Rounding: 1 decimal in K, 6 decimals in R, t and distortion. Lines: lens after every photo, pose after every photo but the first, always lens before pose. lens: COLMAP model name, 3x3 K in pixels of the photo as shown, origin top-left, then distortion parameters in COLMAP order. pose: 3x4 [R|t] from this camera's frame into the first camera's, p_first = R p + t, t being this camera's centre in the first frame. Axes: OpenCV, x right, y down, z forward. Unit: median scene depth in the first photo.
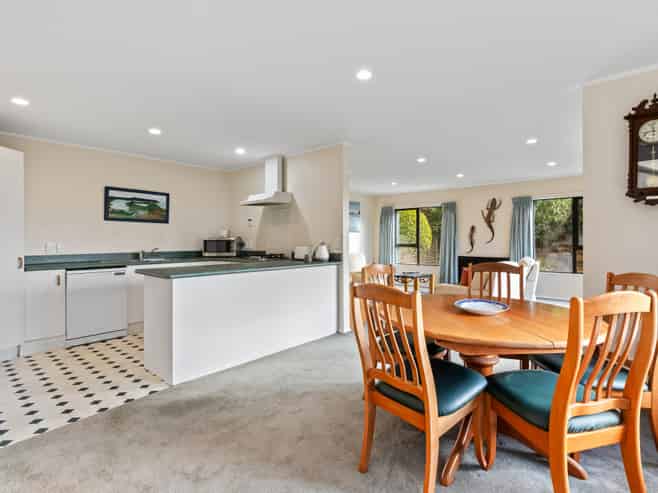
lens RADIAL K [[335.0, 0, 331.6], [0, 335.0, 243.1], [0, 0, 1]] dist [0.003302, 0.000342]
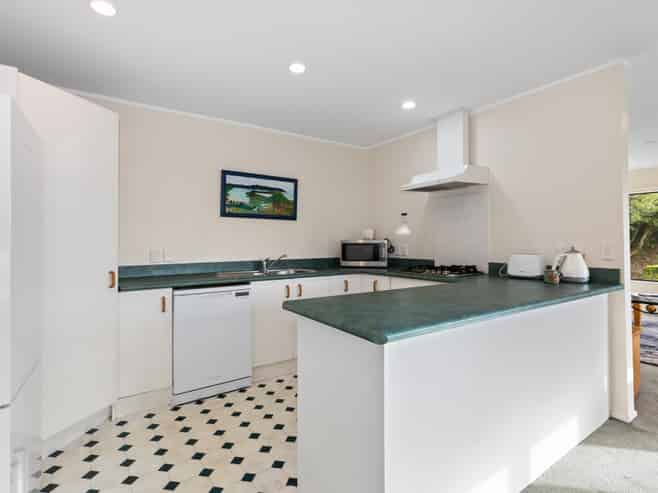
lens RADIAL K [[335.0, 0, 331.6], [0, 335.0, 243.1], [0, 0, 1]] dist [0.003302, 0.000342]
pose [[0.969026, 0.000663, -0.246957, -0.252420], [-0.001894, 0.999987, -0.004747, -0.006463], [0.246950, 0.005068, 0.969015, 0.339016]]
